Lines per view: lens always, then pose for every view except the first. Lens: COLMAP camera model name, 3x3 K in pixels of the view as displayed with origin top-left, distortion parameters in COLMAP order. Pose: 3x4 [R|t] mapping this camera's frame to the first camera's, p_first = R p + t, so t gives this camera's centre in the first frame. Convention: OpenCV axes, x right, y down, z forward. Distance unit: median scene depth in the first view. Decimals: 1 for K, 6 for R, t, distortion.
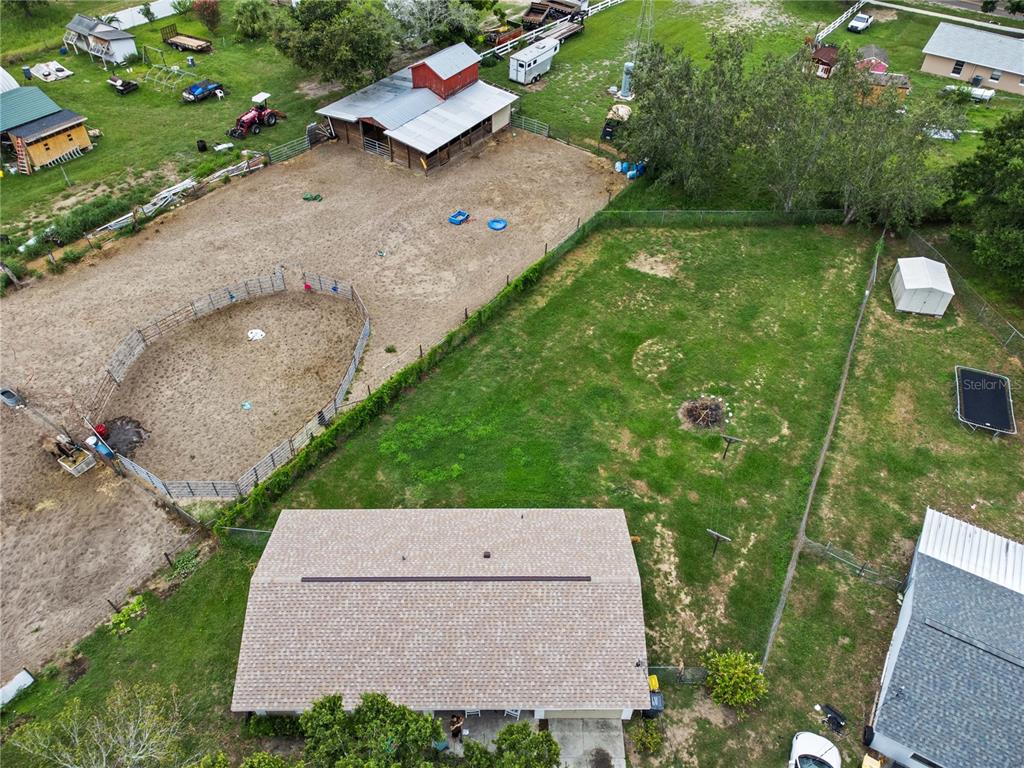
lens RADIAL K [[761.0, 0, 515.3], [0, 761.0, 383.4], [0, 0, 1]] dist [0.012522, 0.002424]
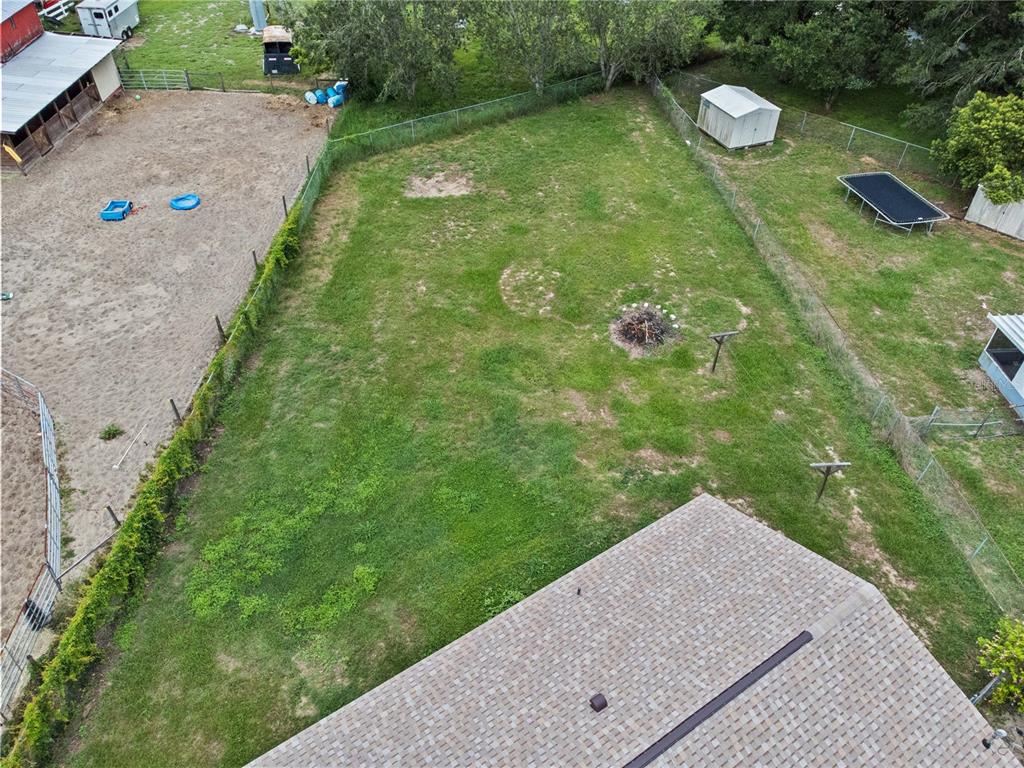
lens RADIAL K [[761.0, 0, 515.3], [0, 761.0, 383.4], [0, 0, 1]] dist [0.012522, 0.002424]
pose [[0.834765, -0.373874, 0.404210, -0.138563], [0.388531, 0.920147, 0.048706, 0.007148], [-0.390143, 0.116390, 0.913368, 0.425384]]
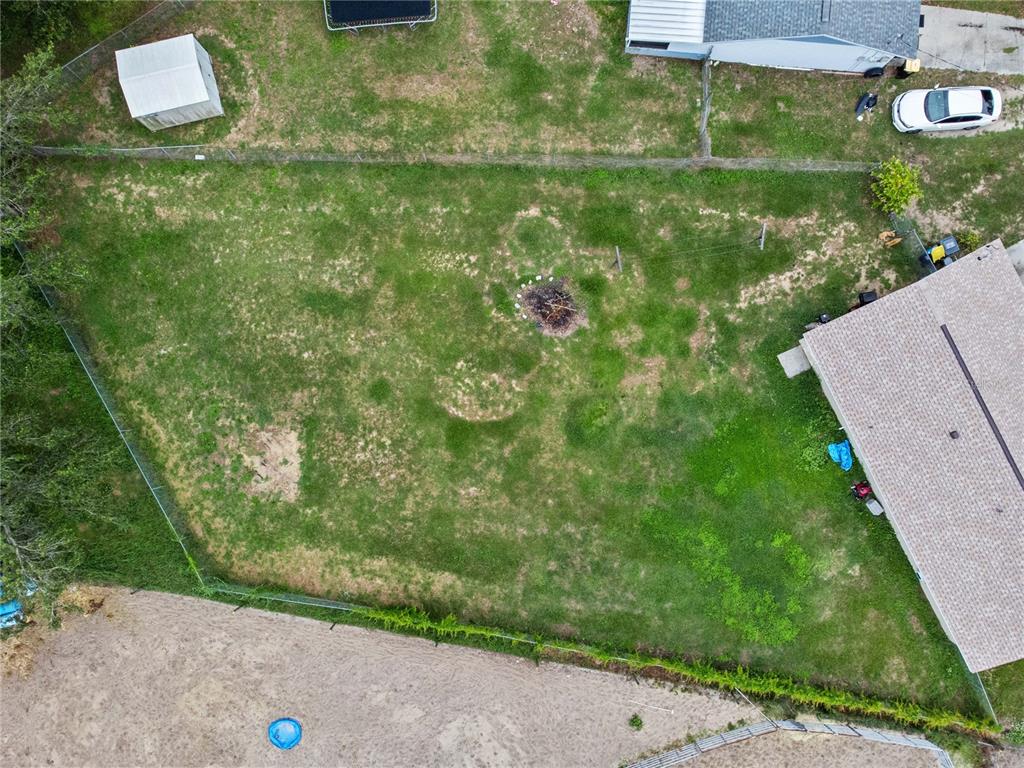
lens RADIAL K [[761.0, 0, 515.3], [0, 761.0, 383.4], [0, 0, 1]] dist [0.012522, 0.002424]
pose [[-0.430274, -0.902662, 0.008071, 0.183365], [0.624257, -0.291084, 0.724964, -0.582242], [-0.652049, 0.316971, 0.688739, 0.493090]]
